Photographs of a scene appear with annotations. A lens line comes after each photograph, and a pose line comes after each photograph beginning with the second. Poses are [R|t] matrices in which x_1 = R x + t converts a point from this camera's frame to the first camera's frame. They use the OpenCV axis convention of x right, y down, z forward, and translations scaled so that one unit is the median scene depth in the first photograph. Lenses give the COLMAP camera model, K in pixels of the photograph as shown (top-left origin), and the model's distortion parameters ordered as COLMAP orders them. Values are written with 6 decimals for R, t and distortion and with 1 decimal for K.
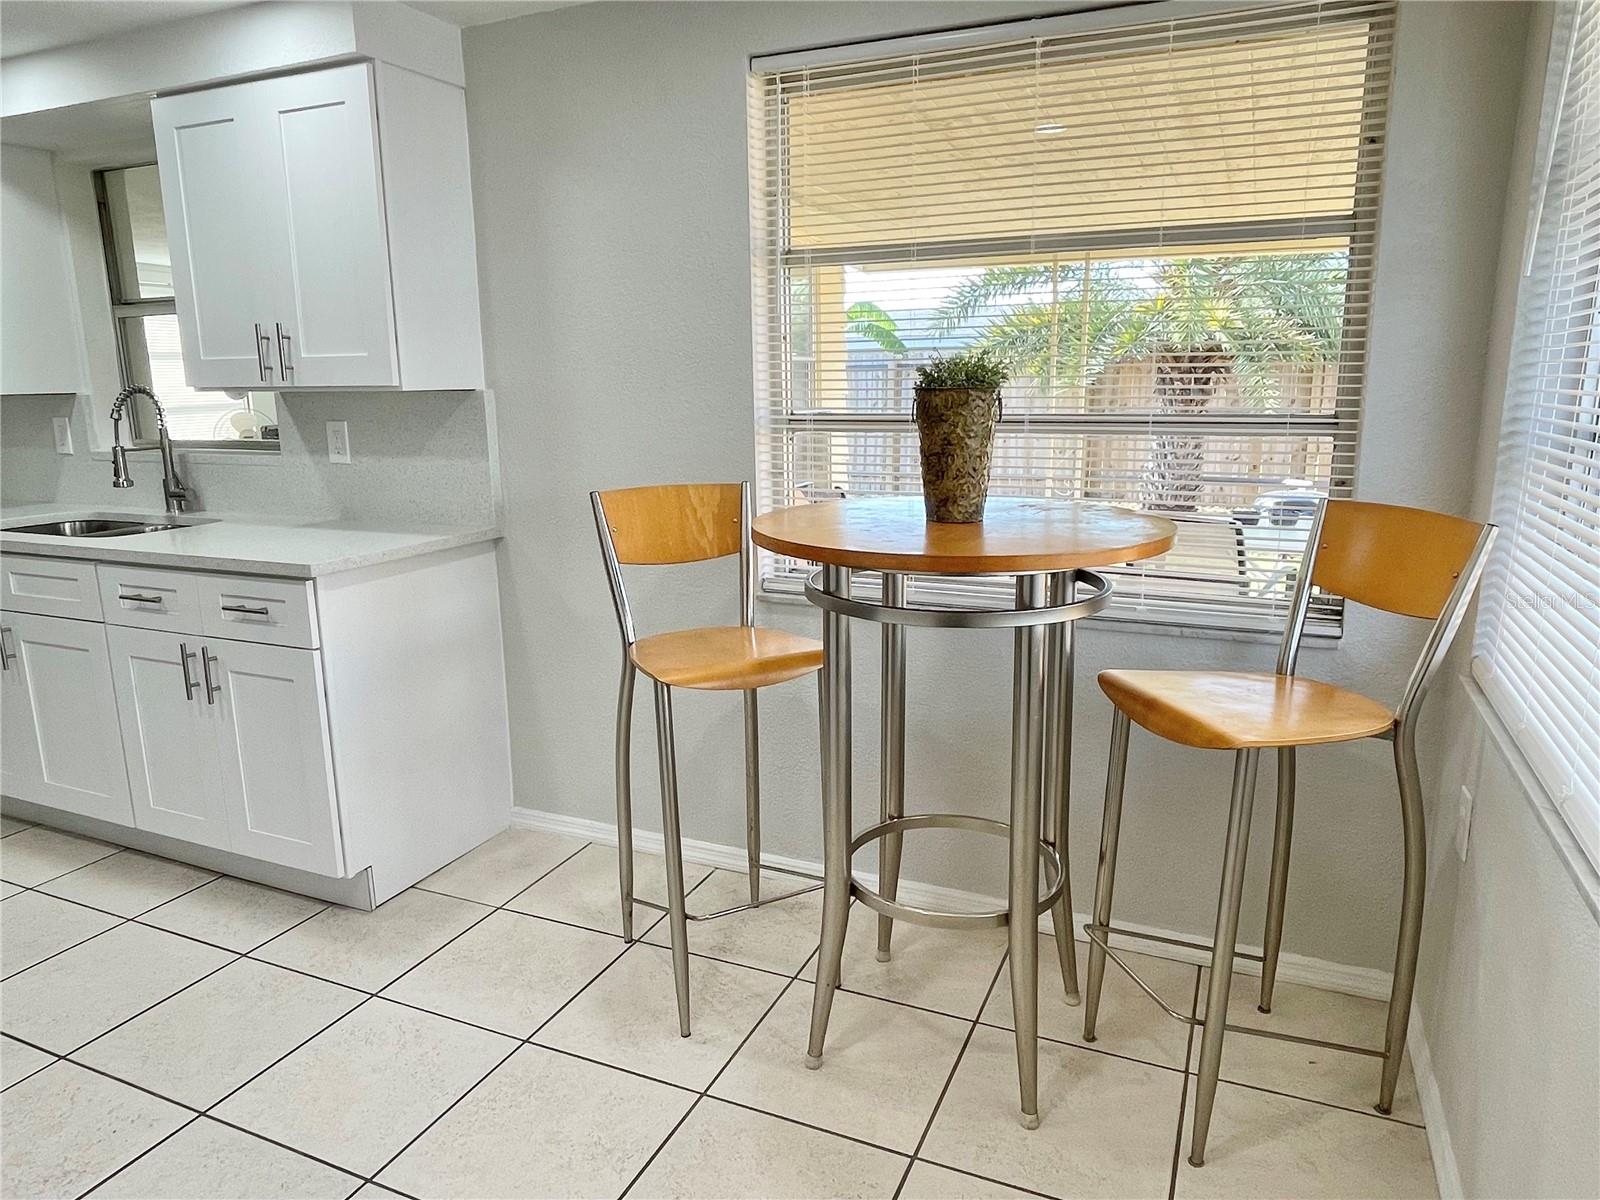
lens RADIAL K [[1025.3, 0, 804.9], [0, 1025.3, 598.8], [0, 0, 1]] dist [0.015313, -0.015627]
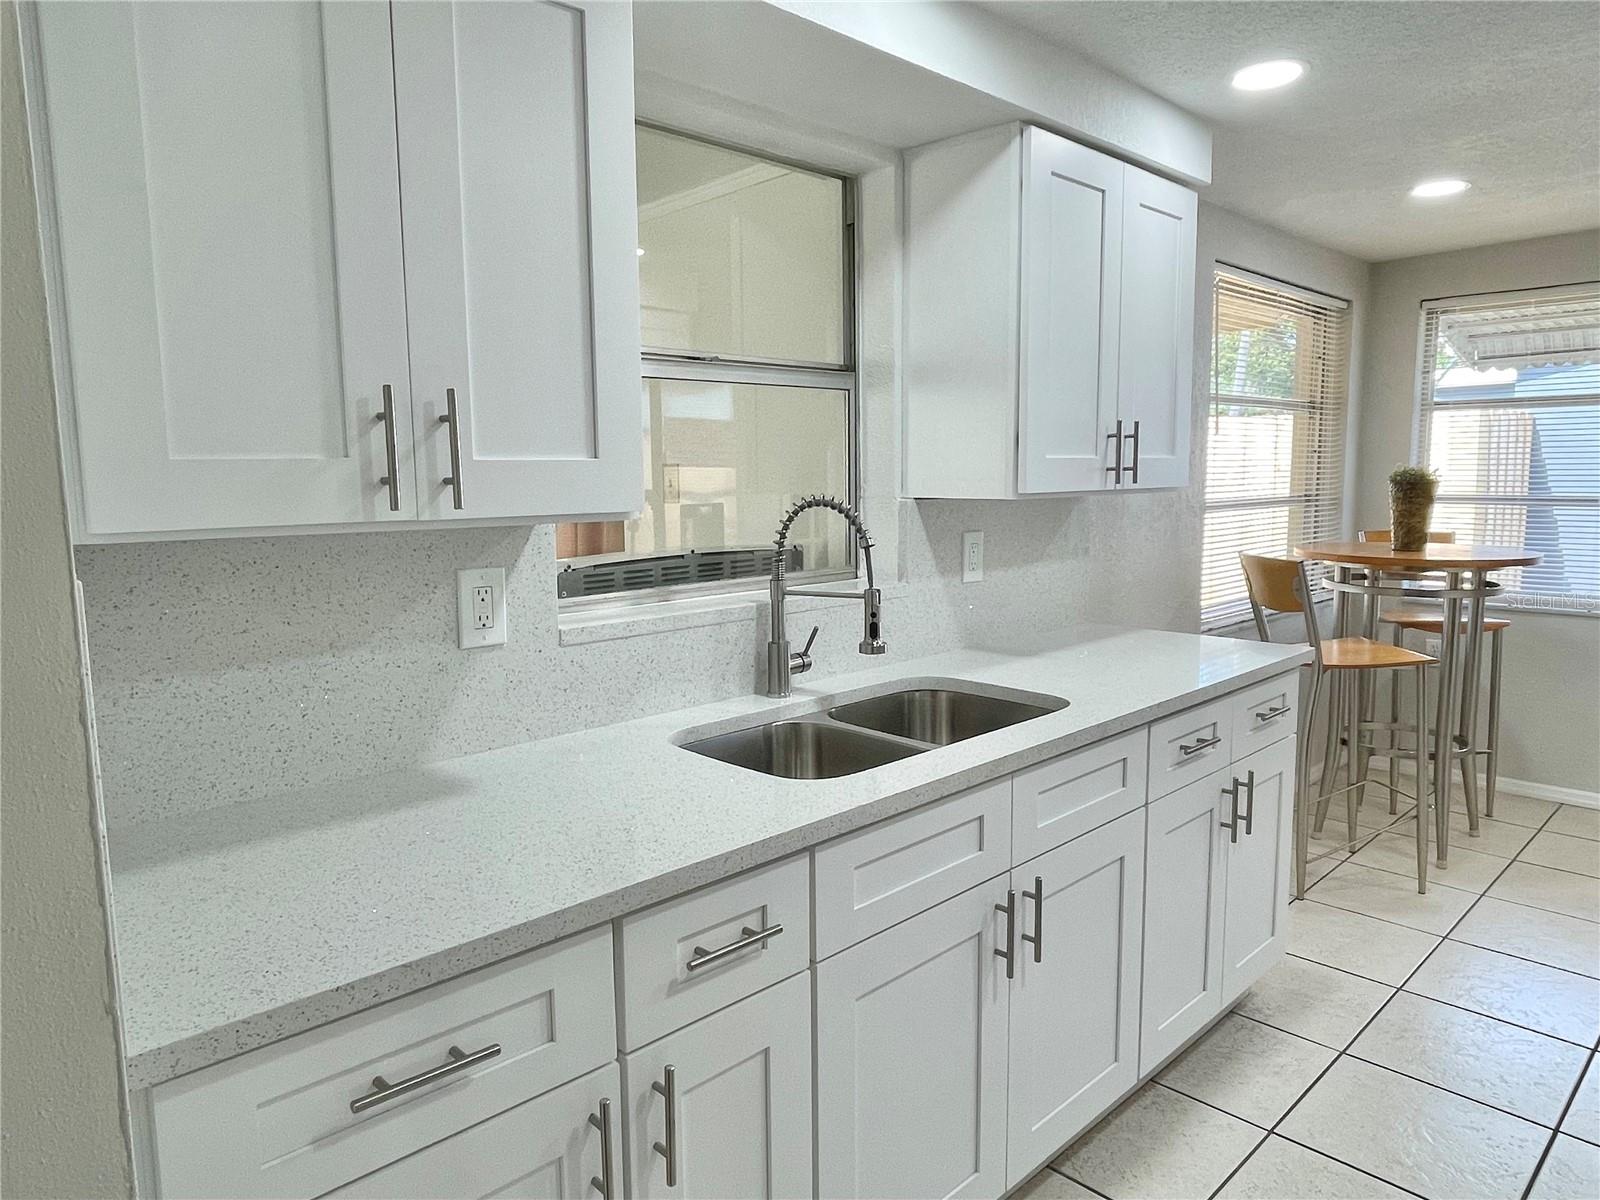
lens RADIAL K [[1025.3, 0, 800.3], [0, 1025.3, 605.3], [0, 0, 1]] dist [0.015313, -0.015627]
pose [[0.369133, -0.115126, 0.922218, -1.297636], [0.197712, 0.979312, 0.043116, -0.179960], [-0.908103, 0.166418, 0.384258, 0.825886]]
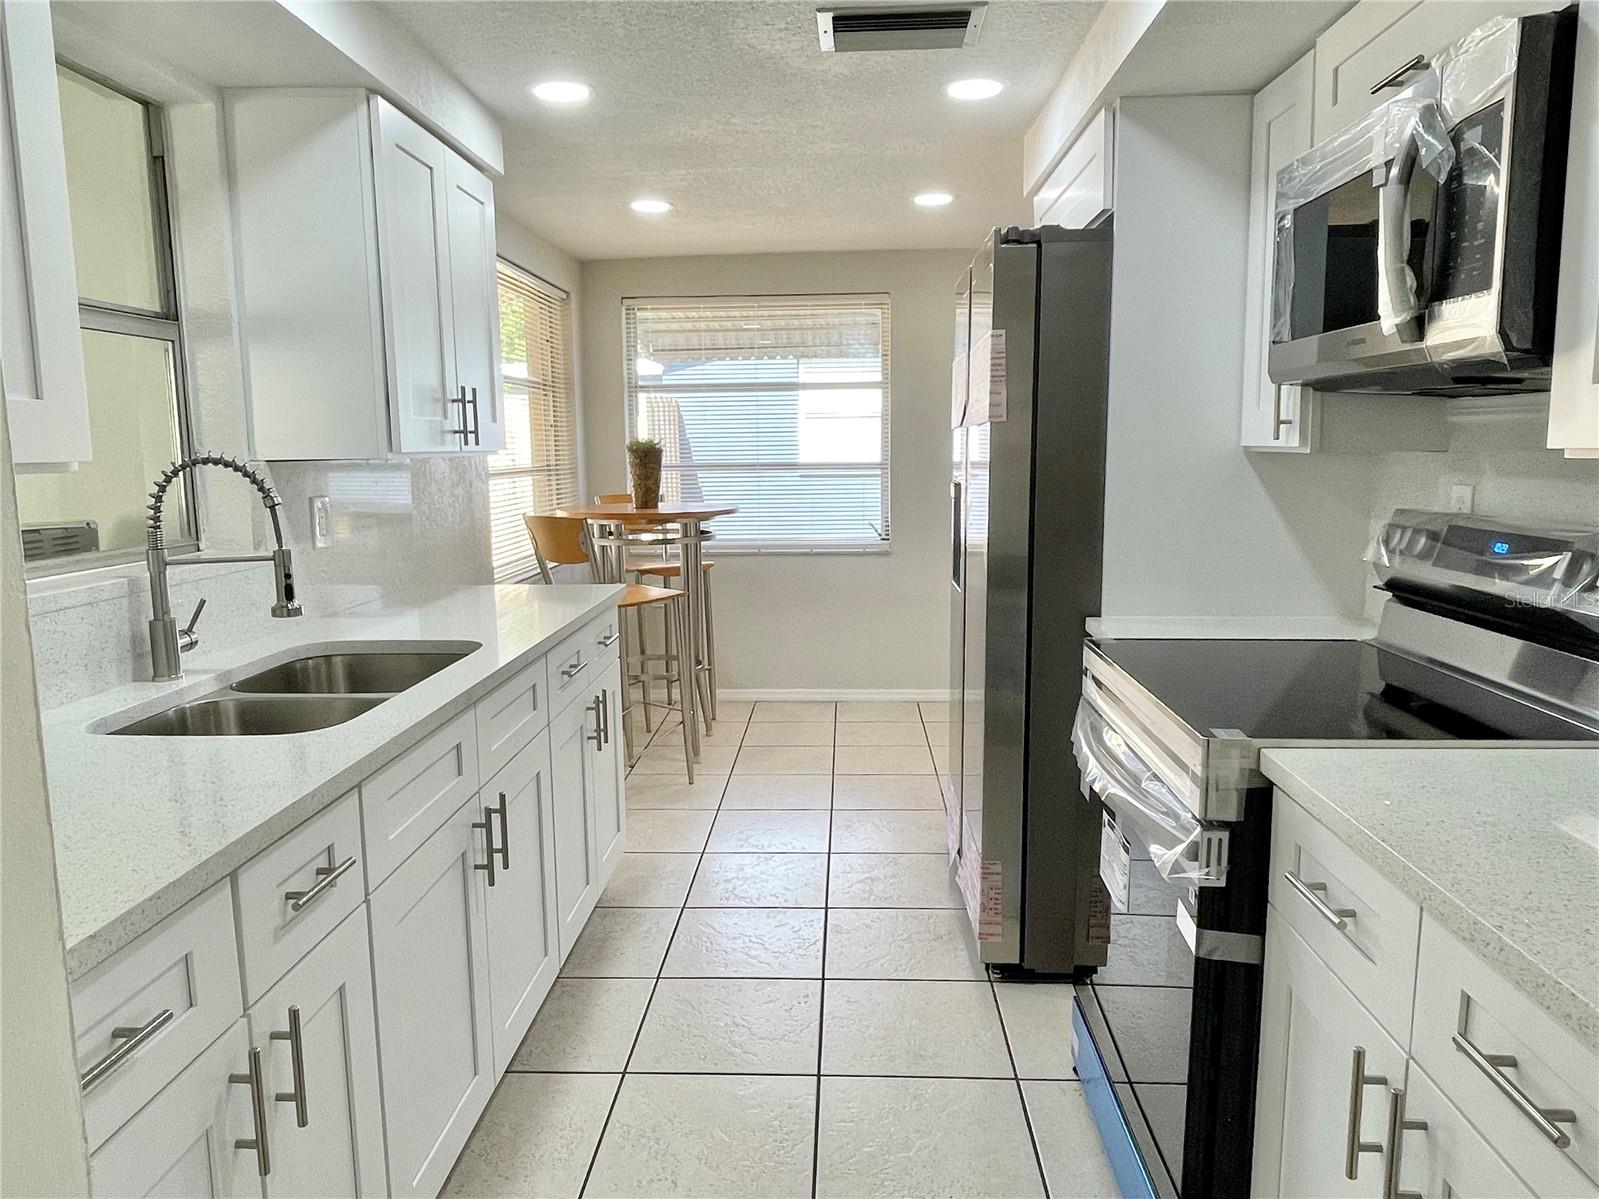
lens RADIAL K [[1024.7, 0, 814.2], [0, 1024.7, 590.3], [0, 0, 1]] dist [0.015313, -0.015627]
pose [[-0.349722, -0.123262, 0.928709, -1.367023], [0.210351, 0.955665, 0.206051, -0.188810], [-0.912933, 0.267415, -0.308289, 0.919430]]
